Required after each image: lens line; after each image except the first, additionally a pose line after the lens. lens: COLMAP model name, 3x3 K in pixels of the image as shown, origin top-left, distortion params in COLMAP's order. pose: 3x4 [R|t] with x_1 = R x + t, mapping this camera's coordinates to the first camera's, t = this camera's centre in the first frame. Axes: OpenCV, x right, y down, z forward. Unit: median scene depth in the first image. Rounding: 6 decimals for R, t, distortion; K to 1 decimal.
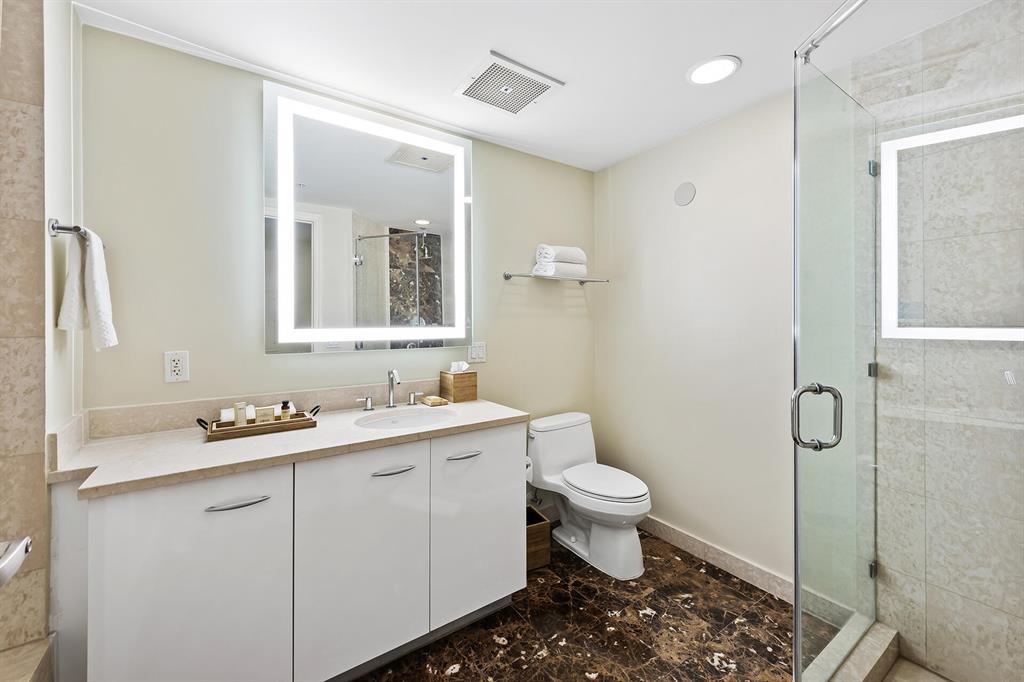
lens RADIAL K [[408.6, 0, 507.9], [0, 408.6, 324.1], [0, 0, 1]] dist [0.000166, -0.000477]
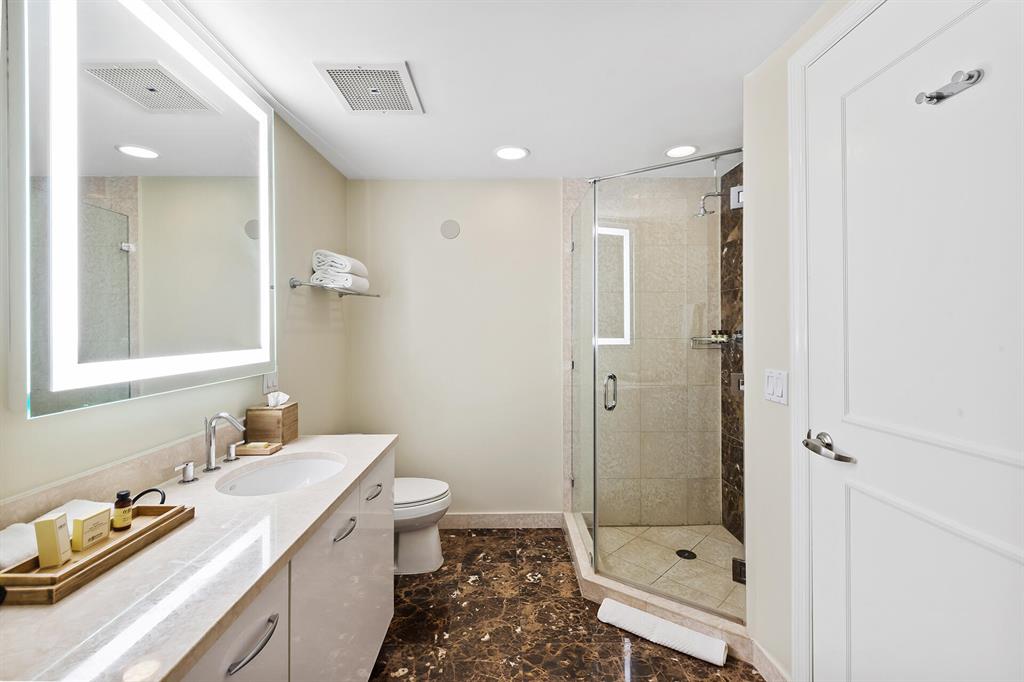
lens RADIAL K [[437.1, 0, 513.3], [0, 437.1, 331.9], [0, 0, 1]] dist [0.000429, -0.000267]
pose [[0.541509, -0.005843, 0.840675, -0.678042], [0.003439, 0.999983, 0.004735, -0.030874], [-0.840688, 0.000327, 0.541520, 0.200637]]
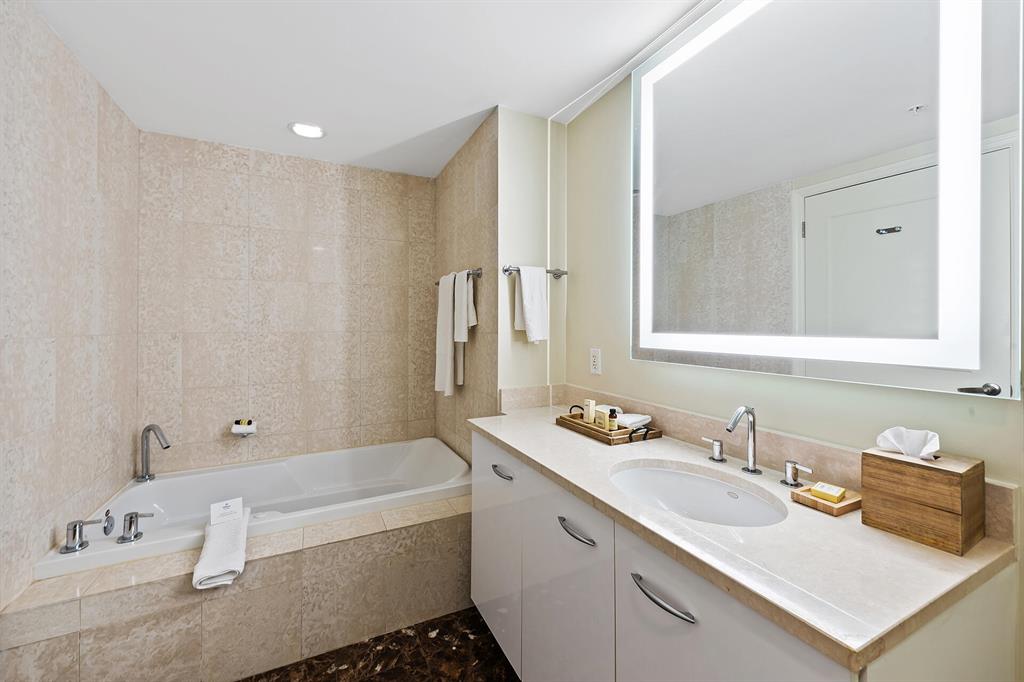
lens RADIAL K [[408.6, 0, 507.9], [0, 408.6, 324.1], [0, 0, 1]] dist [0.000166, -0.000477]
pose [[-0.142436, 0.004632, -0.989793, 0.375827], [-0.000298, 0.999989, 0.004722, -0.011340], [0.989804, 0.000968, -0.142433, 0.800616]]
